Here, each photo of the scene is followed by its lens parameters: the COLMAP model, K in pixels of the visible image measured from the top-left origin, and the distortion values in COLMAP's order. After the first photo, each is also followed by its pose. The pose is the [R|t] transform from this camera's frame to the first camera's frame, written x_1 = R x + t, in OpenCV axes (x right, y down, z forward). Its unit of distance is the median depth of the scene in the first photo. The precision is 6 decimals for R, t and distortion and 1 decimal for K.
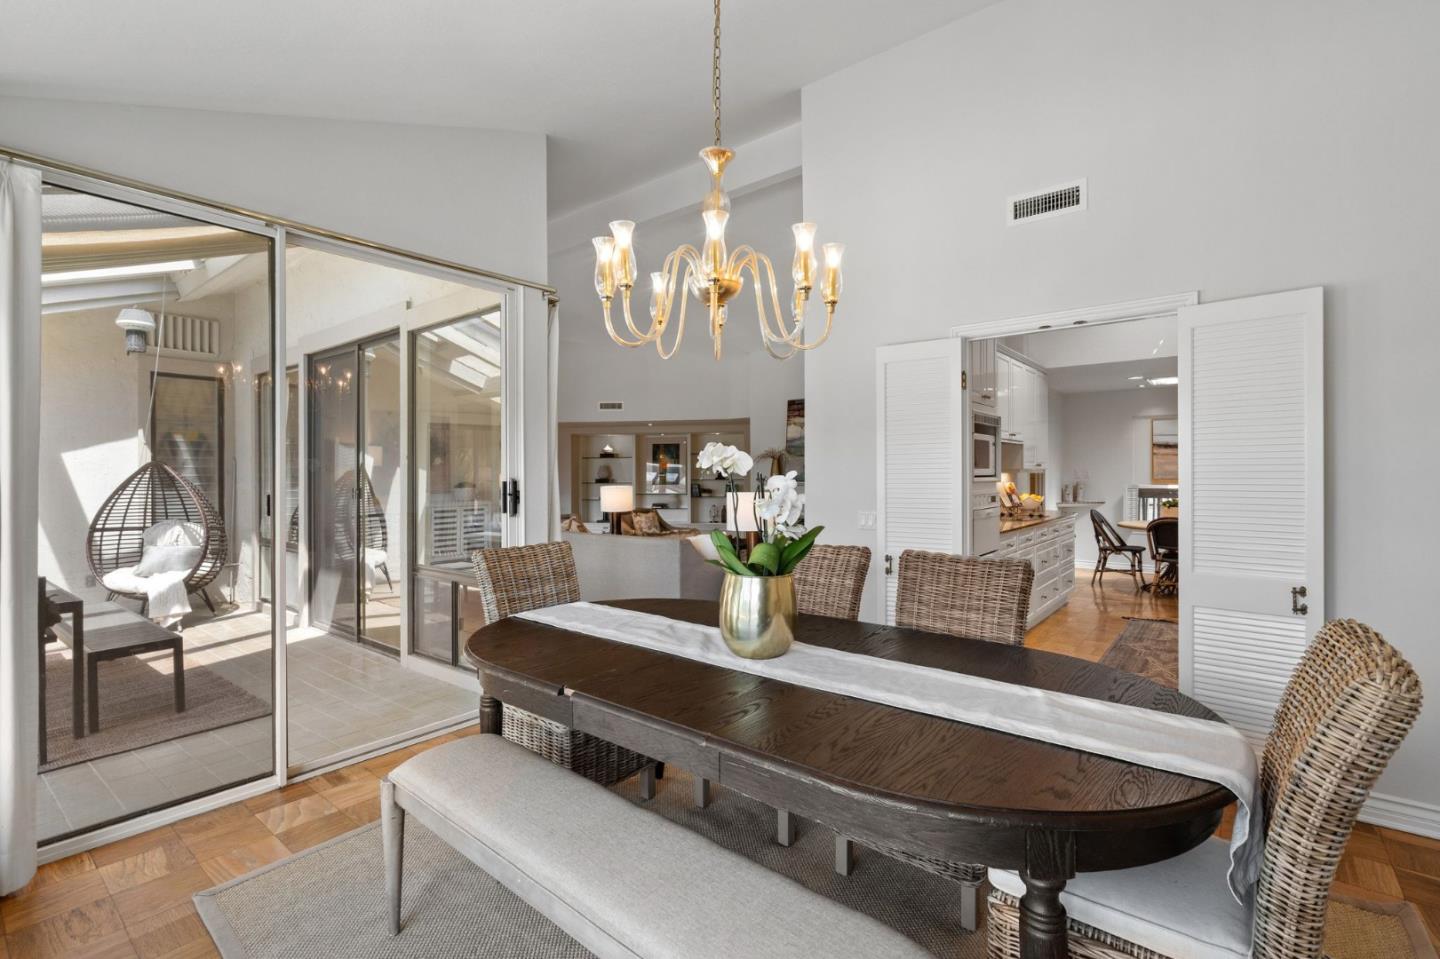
lens RADIAL K [[649.1, 0, 718.4], [0, 649.1, 475.3], [0, 0, 1]] dist [-0.000532, 0.000012]
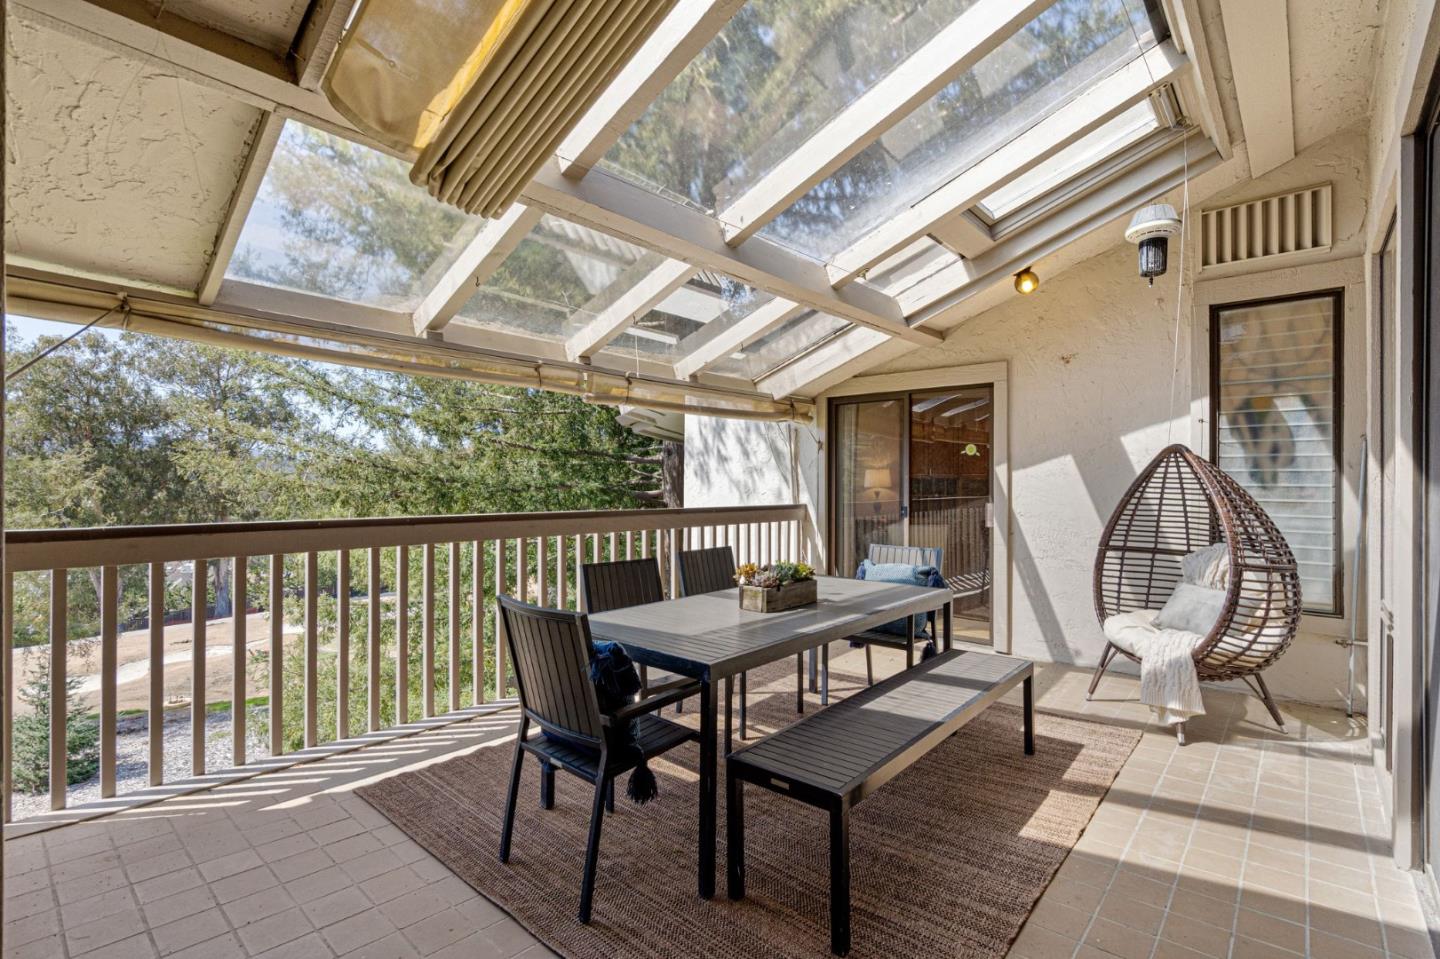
lens RADIAL K [[642.2, 0, 725.4], [0, 642.2, 485.2], [0, 0, 1]] dist [-0.000524, -0.000092]
pose [[-0.038156, -0.001382, -0.999271, -0.251740], [-0.007004, 0.999975, -0.001116, 0.020322], [0.999247, 0.006956, -0.038165, 0.601619]]
